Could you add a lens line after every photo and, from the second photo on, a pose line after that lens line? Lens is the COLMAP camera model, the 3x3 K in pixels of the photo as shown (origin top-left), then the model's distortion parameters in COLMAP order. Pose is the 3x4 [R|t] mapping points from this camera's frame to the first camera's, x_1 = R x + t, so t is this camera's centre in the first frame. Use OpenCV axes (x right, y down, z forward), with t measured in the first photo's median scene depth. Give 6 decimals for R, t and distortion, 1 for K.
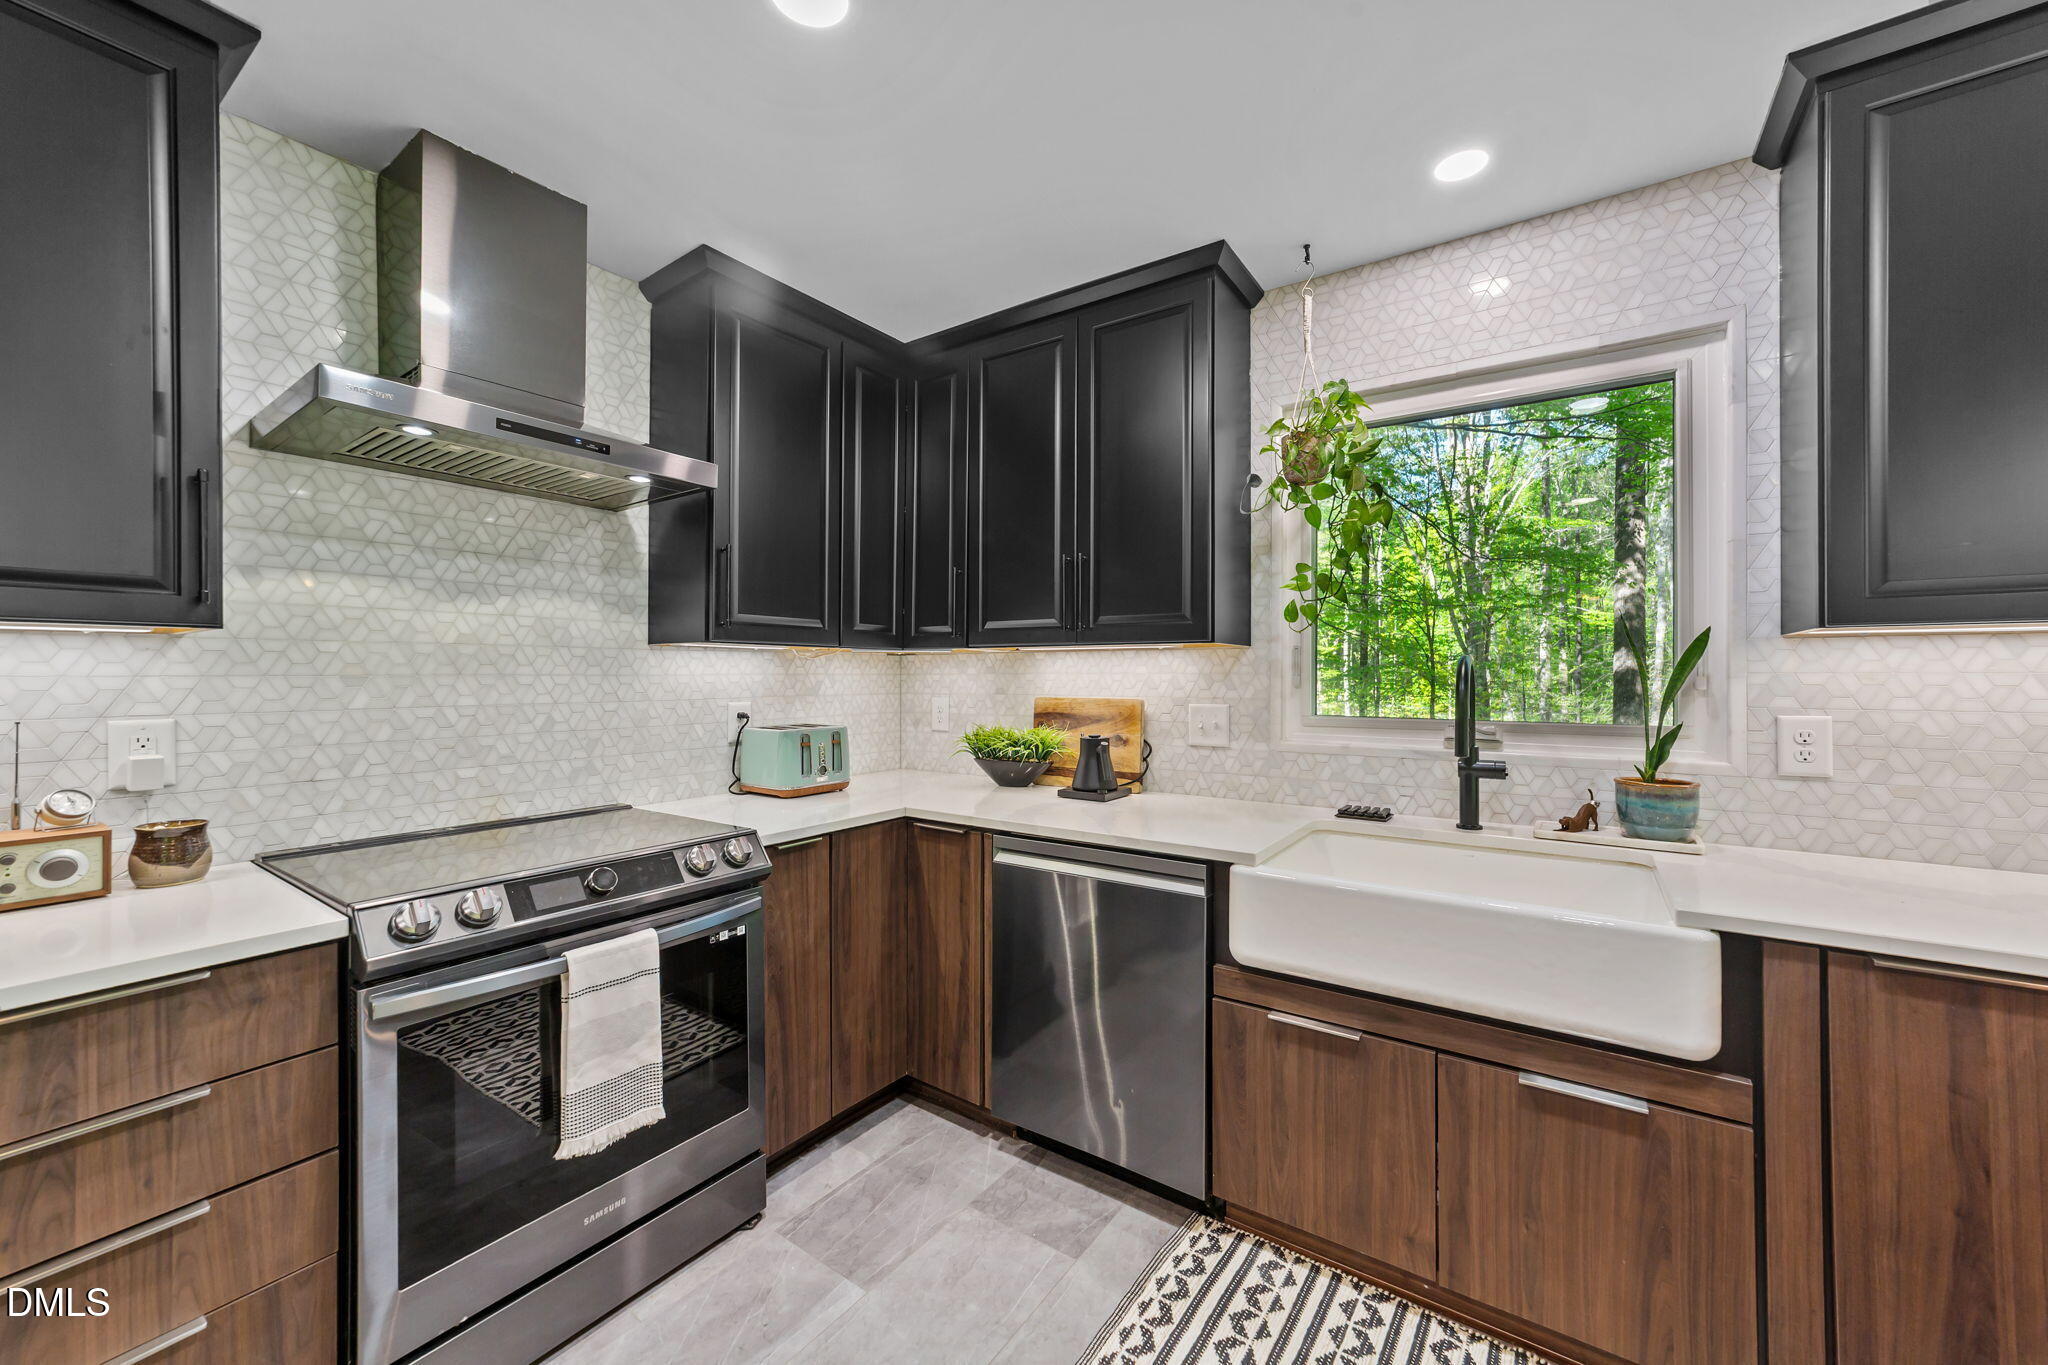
lens RADIAL K [[788.5, 0, 1020.8], [0, 788.5, 672.8], [0, 0, 1]] dist [-0.012330, 0.004936]
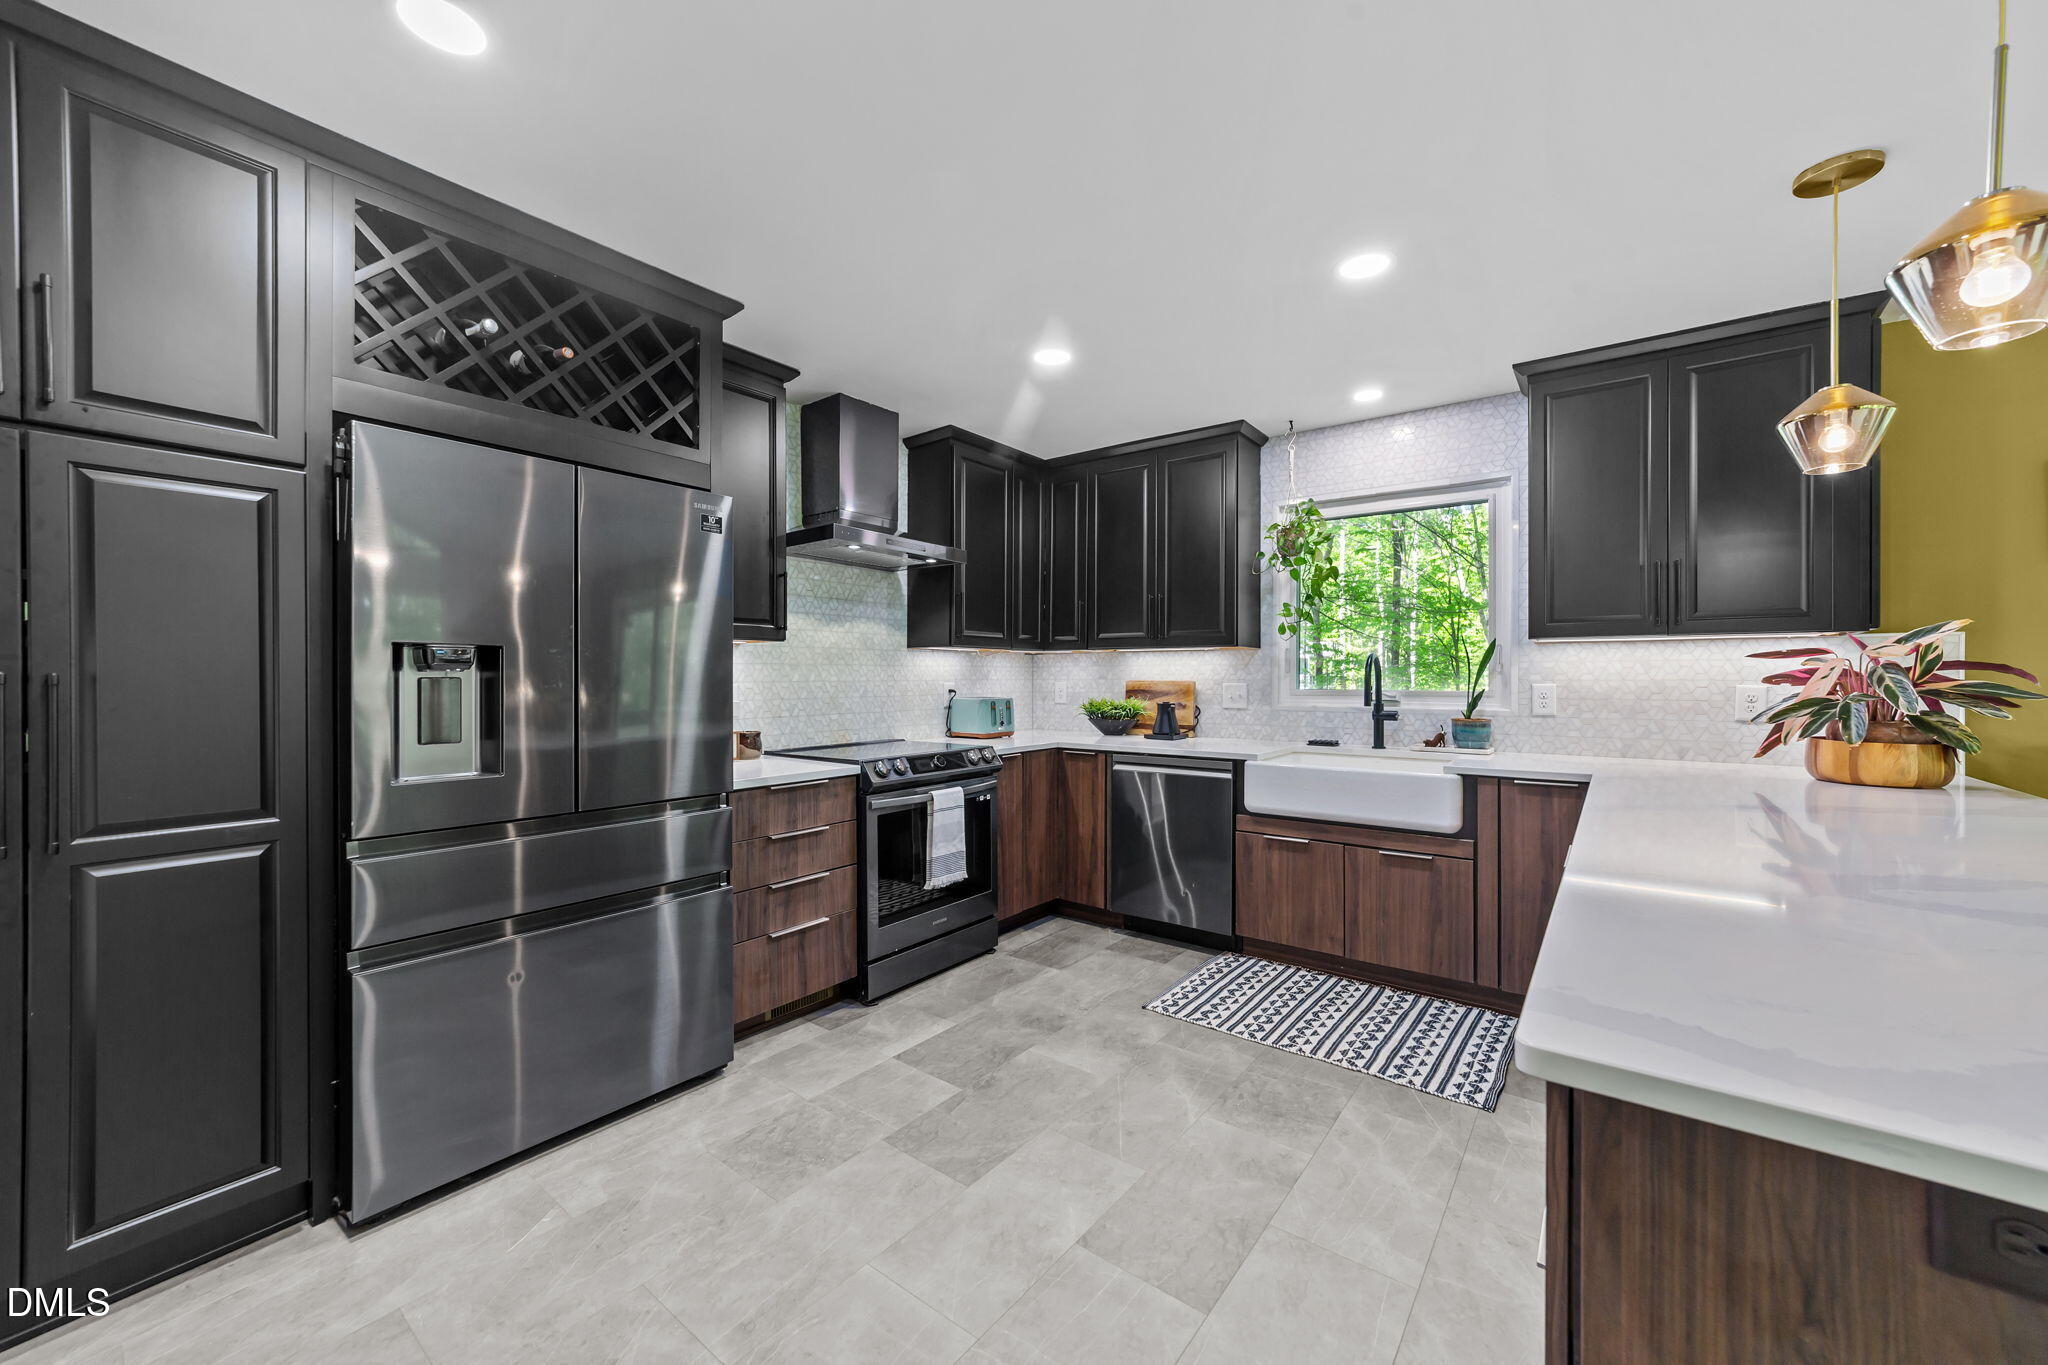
lens RADIAL K [[788.5, 0, 1021.8], [0, 788.5, 682.3], [0, 0, 1]] dist [-0.012330, 0.004936]
pose [[0.999183, -0.000596, -0.040409, -0.181678], [0.000985, 0.999953, 0.009599, 0.026735], [0.040401, -0.009631, 0.999137, -0.852957]]
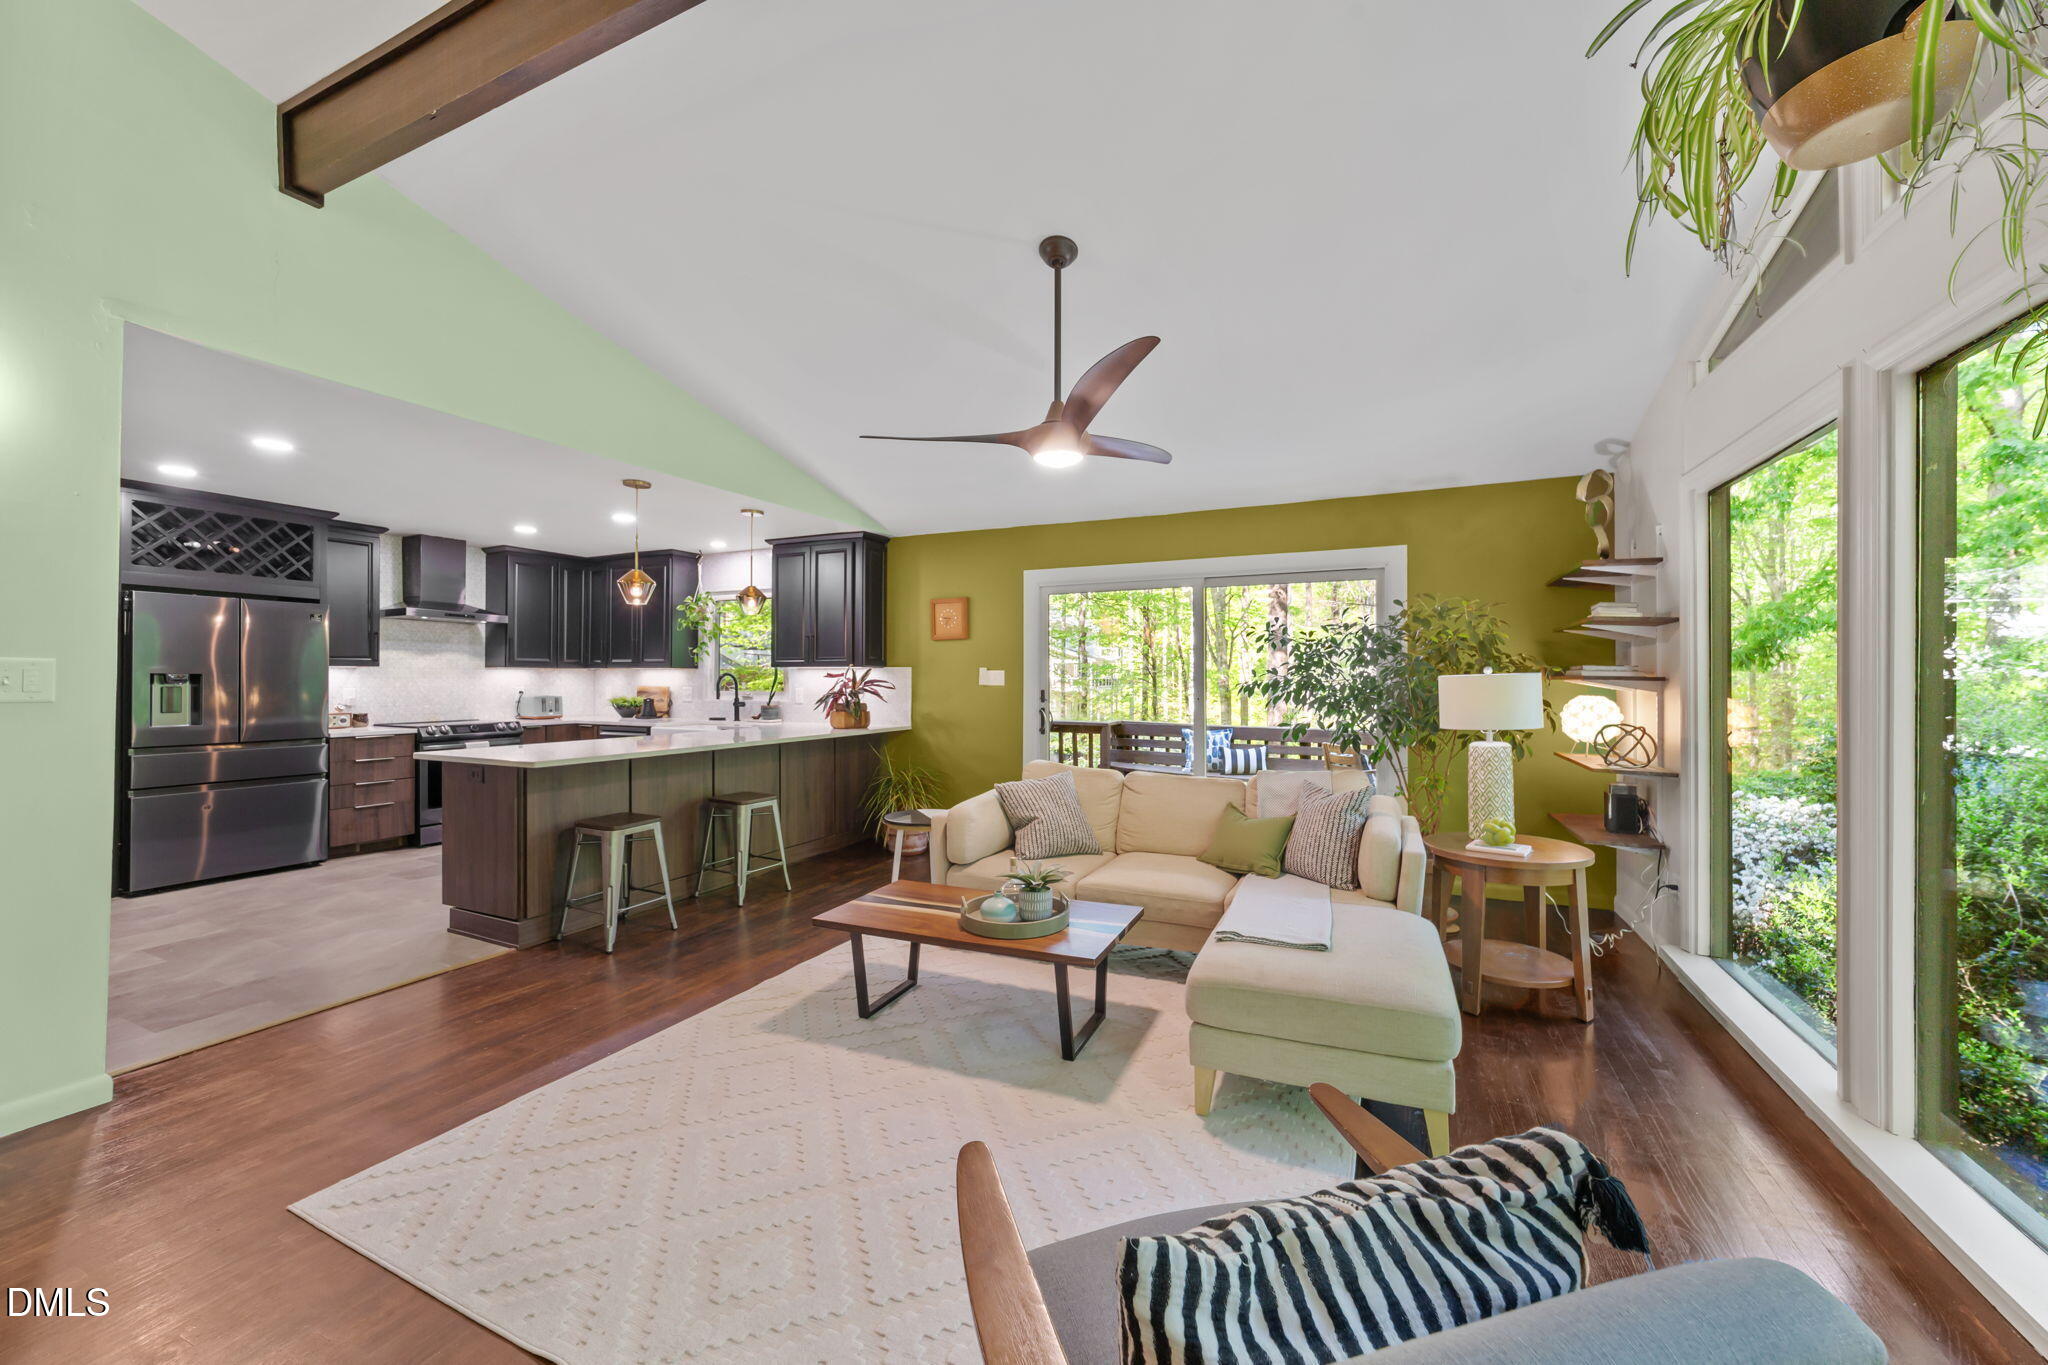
lens RADIAL K [[788.5, 0, 1027.2], [0, 788.5, 680.2], [0, 0, 1]] dist [-0.012330, 0.004936]
pose [[0.984906, 0.001617, 0.173082, 1.249906], [-0.002406, 0.999988, 0.004350, -0.006609], [-0.173073, -0.004700, 0.984898, -2.757236]]
